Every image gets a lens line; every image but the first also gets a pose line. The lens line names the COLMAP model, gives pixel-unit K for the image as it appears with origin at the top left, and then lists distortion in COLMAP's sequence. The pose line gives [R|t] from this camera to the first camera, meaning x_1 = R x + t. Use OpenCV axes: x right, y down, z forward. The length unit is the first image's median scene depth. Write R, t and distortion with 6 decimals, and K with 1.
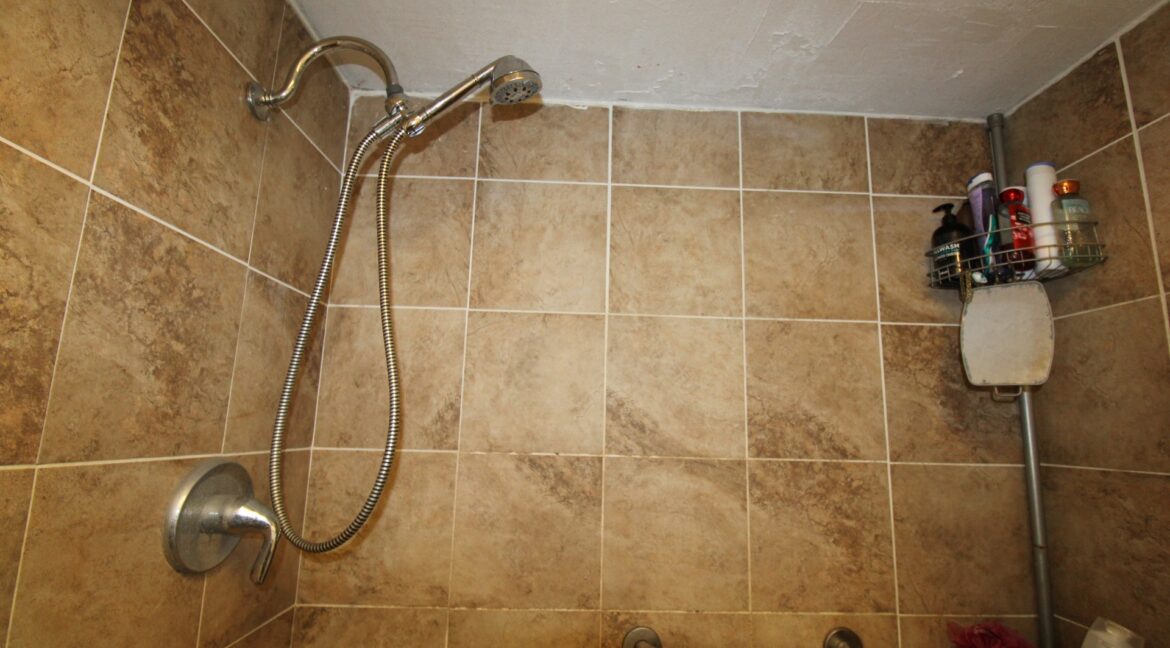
lens RADIAL K [[548.2, 0, 593.7], [0, 548.2, 326.7], [0, 0, 1]] dist [-0.001911, -0.009414]
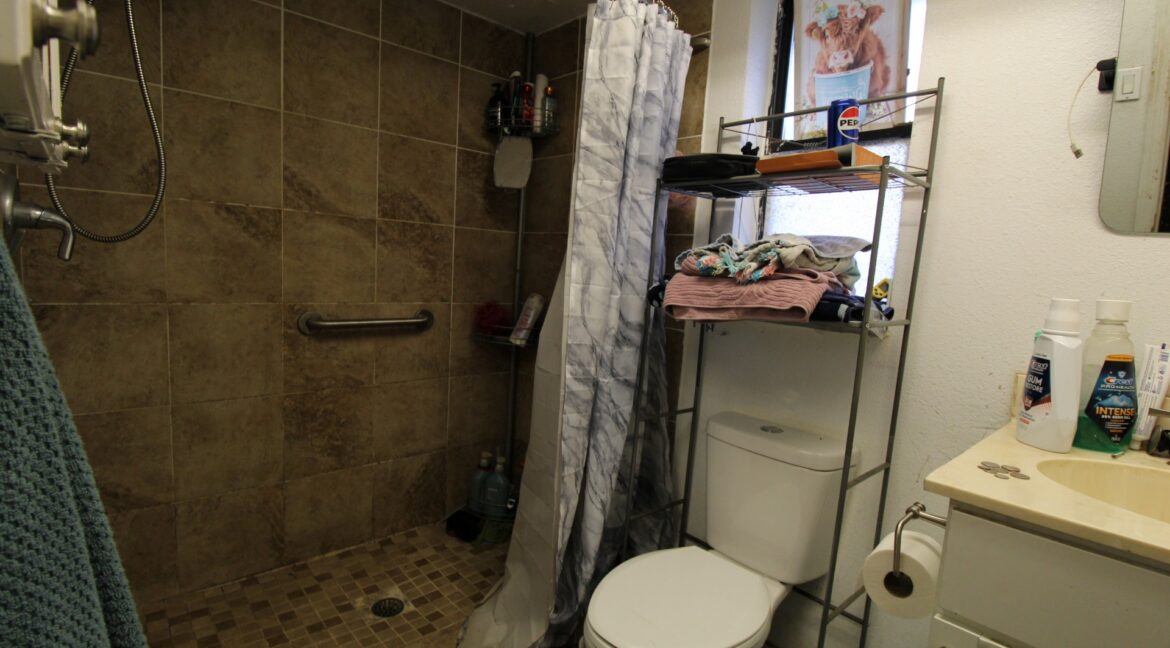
lens RADIAL K [[548.2, 0, 593.0], [0, 548.2, 326.5], [0, 0, 1]] dist [-0.001911, -0.009414]
pose [[0.755757, -0.055351, 0.652508, -0.336087], [-0.157476, 0.951820, 0.263136, 0.009613], [-0.635635, -0.301622, 0.710628, -0.722037]]
